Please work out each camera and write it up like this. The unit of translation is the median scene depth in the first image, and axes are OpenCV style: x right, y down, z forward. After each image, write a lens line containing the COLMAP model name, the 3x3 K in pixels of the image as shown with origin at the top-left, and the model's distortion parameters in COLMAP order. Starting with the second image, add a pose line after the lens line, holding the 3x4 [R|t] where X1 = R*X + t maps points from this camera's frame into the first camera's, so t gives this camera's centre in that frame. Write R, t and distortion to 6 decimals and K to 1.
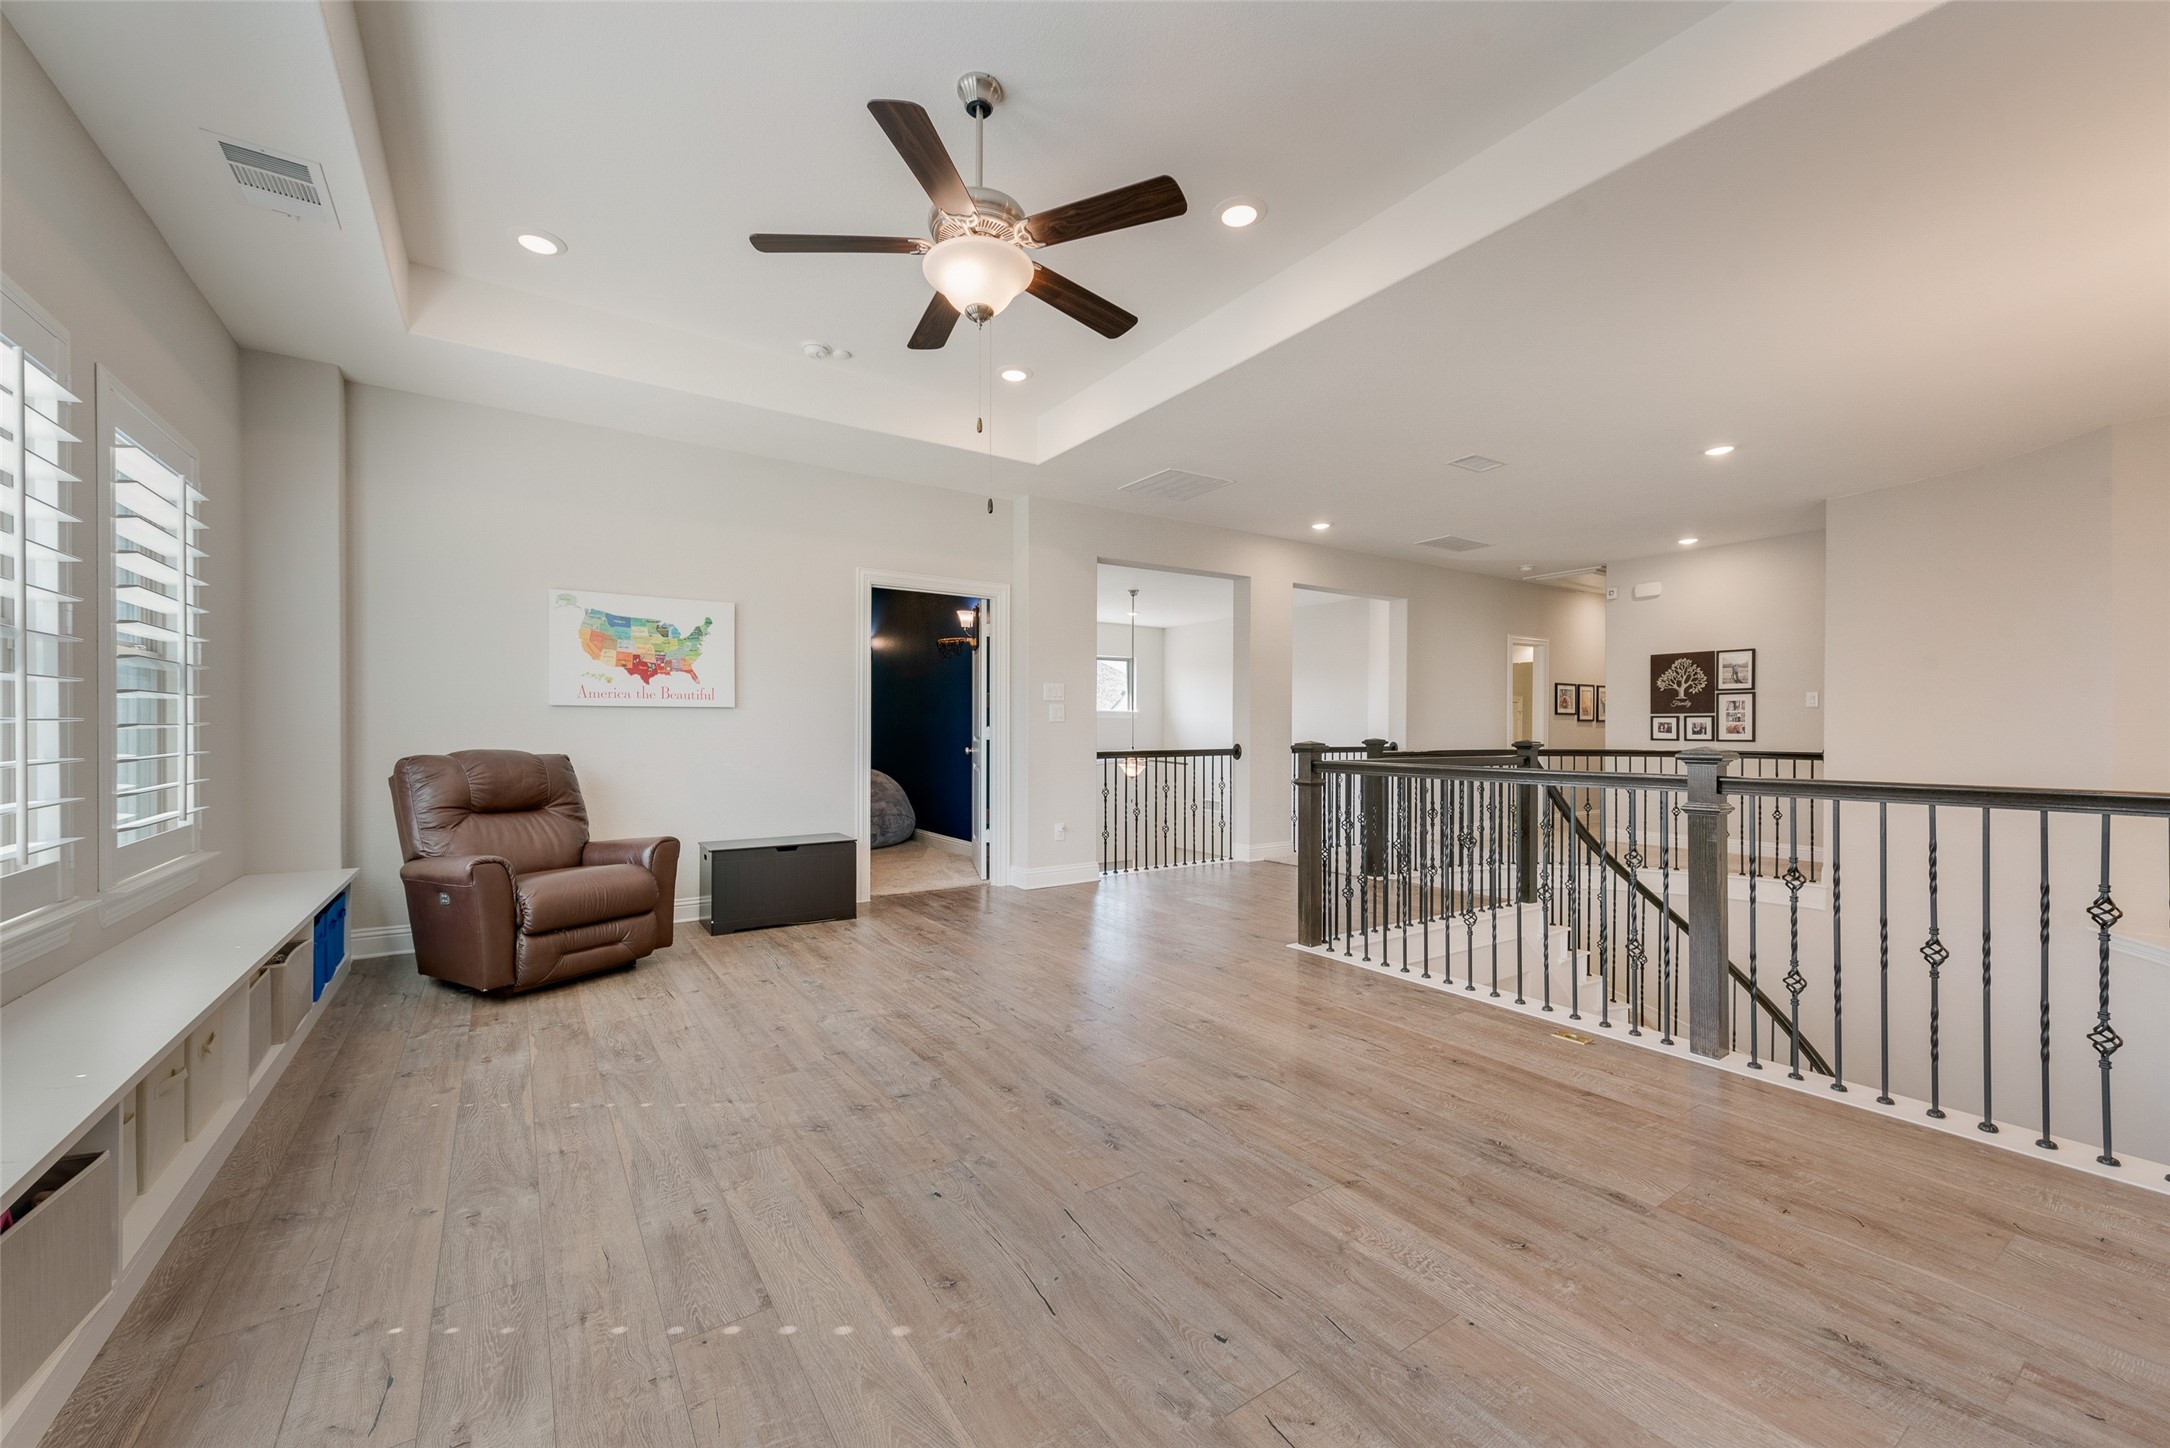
lens RADIAL K [[845.0, 0, 1084.2], [0, 845.0, 727.5], [0, 0, 1]] dist [0.002504, 0.000140]
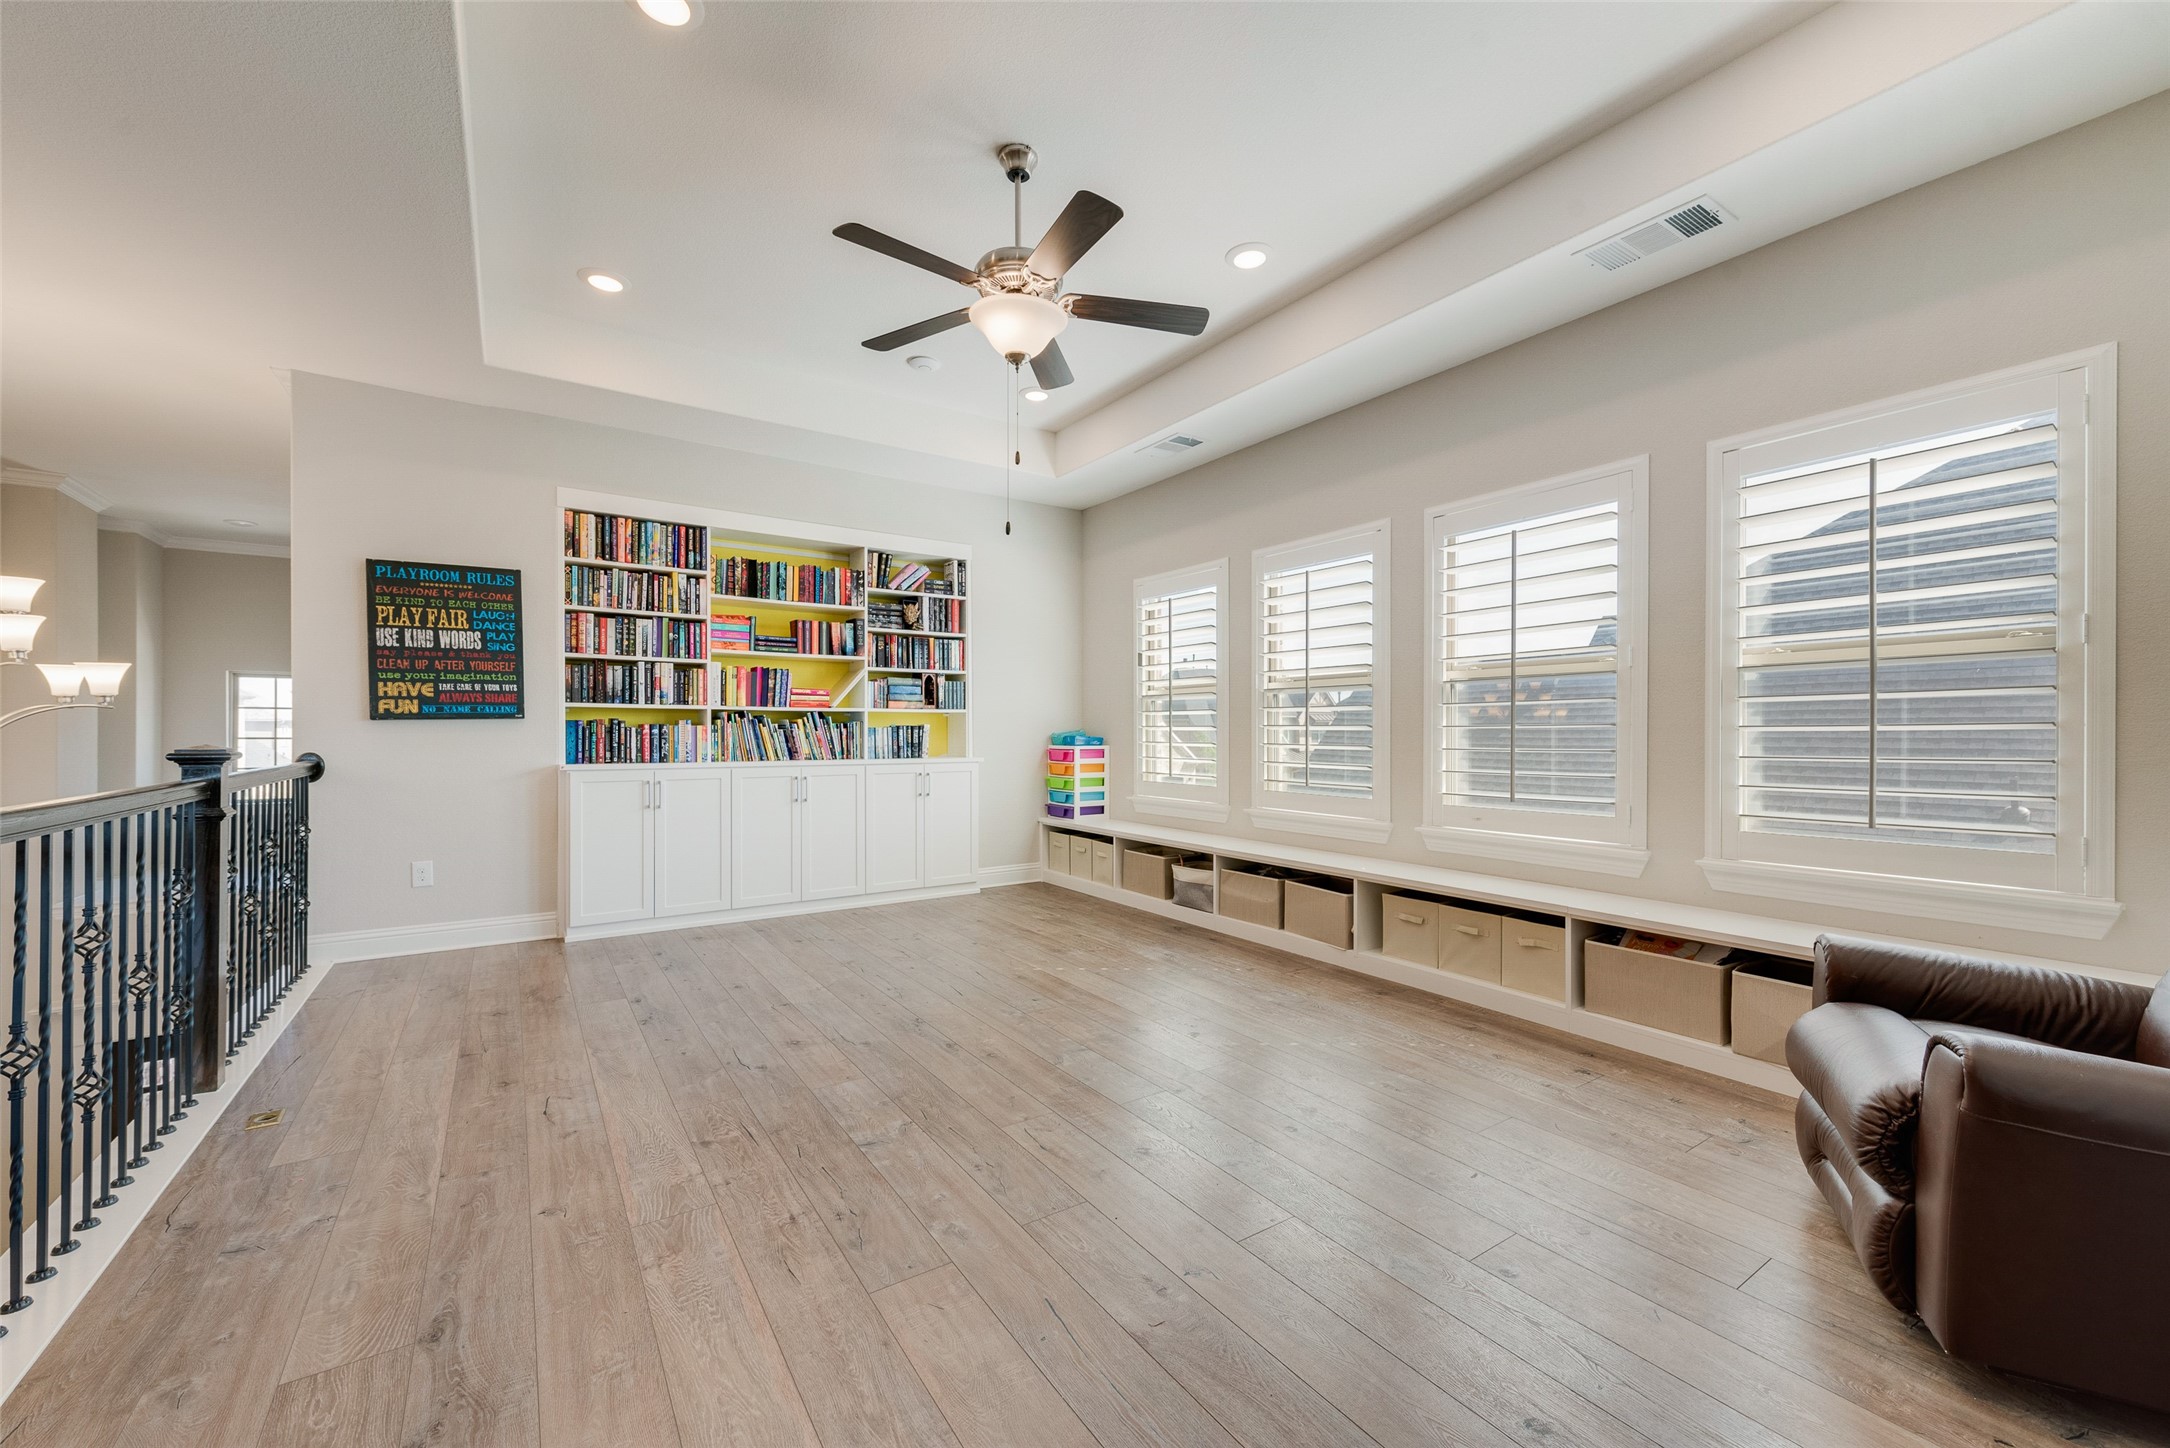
lens RADIAL K [[845.0, 0, 1081.0], [0, 845.0, 733.2], [0, 0, 1]] dist [0.002504, 0.000140]
pose [[-0.999988, -0.003603, 0.003301, -0.200798], [-0.003612, 0.999990, -0.002736, 0.010786], [-0.003291, -0.002748, -0.999991, 2.013400]]
